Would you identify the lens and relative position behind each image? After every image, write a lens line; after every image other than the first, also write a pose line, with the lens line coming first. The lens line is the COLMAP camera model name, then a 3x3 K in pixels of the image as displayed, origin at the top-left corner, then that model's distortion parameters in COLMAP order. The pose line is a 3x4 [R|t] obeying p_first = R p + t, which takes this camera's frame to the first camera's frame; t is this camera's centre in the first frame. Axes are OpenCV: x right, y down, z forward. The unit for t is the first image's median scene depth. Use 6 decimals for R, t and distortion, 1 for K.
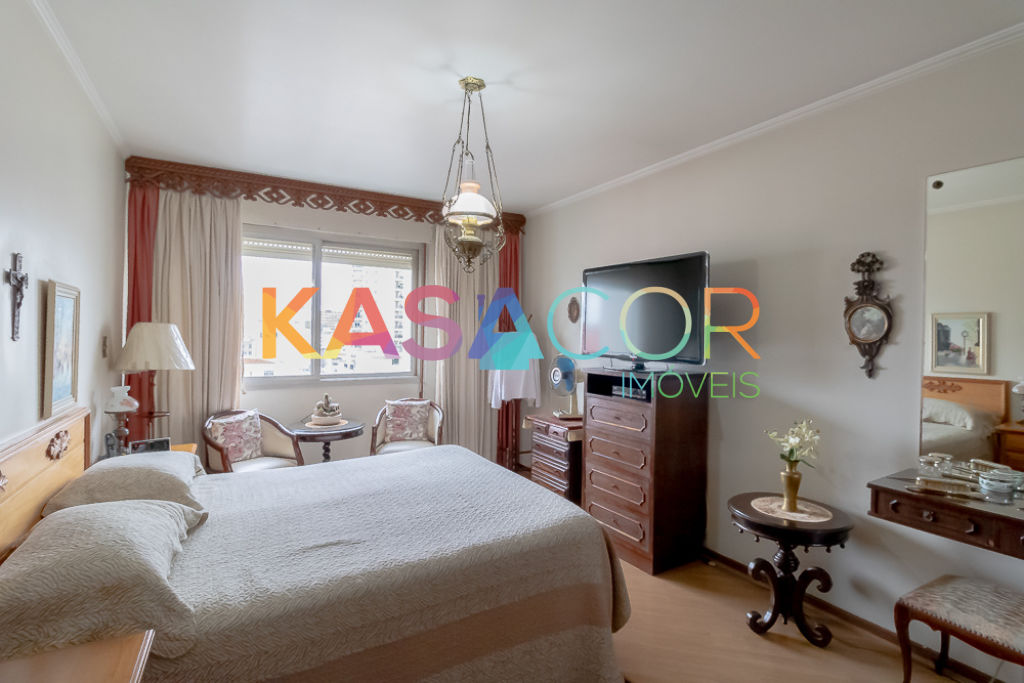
lens RADIAL K [[497.0, 0, 493.2], [0, 497.0, 334.3], [0, 0, 1]] dist [0.002927, -0.002550]
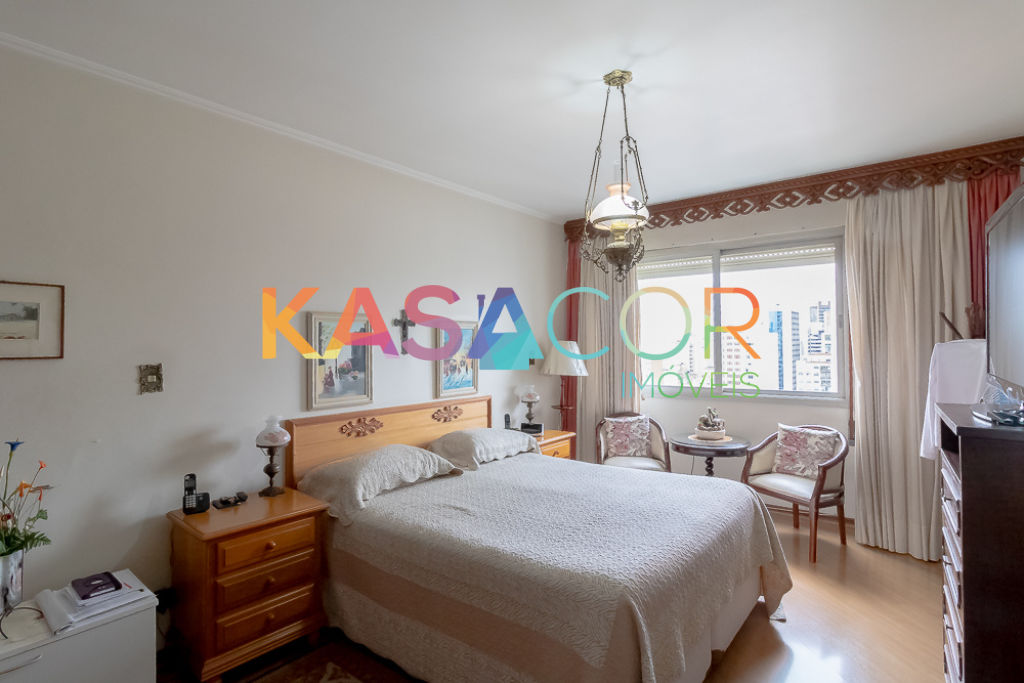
lens RADIAL K [[497.0, 0, 518.0], [0, 497.0, 339.7], [0, 0, 1]] dist [0.002927, -0.002550]
pose [[0.391031, -0.022189, -0.920110, 0.423301], [0.015273, 0.999728, -0.017618, -0.002710], [0.920251, -0.007163, 0.391264, 0.271968]]
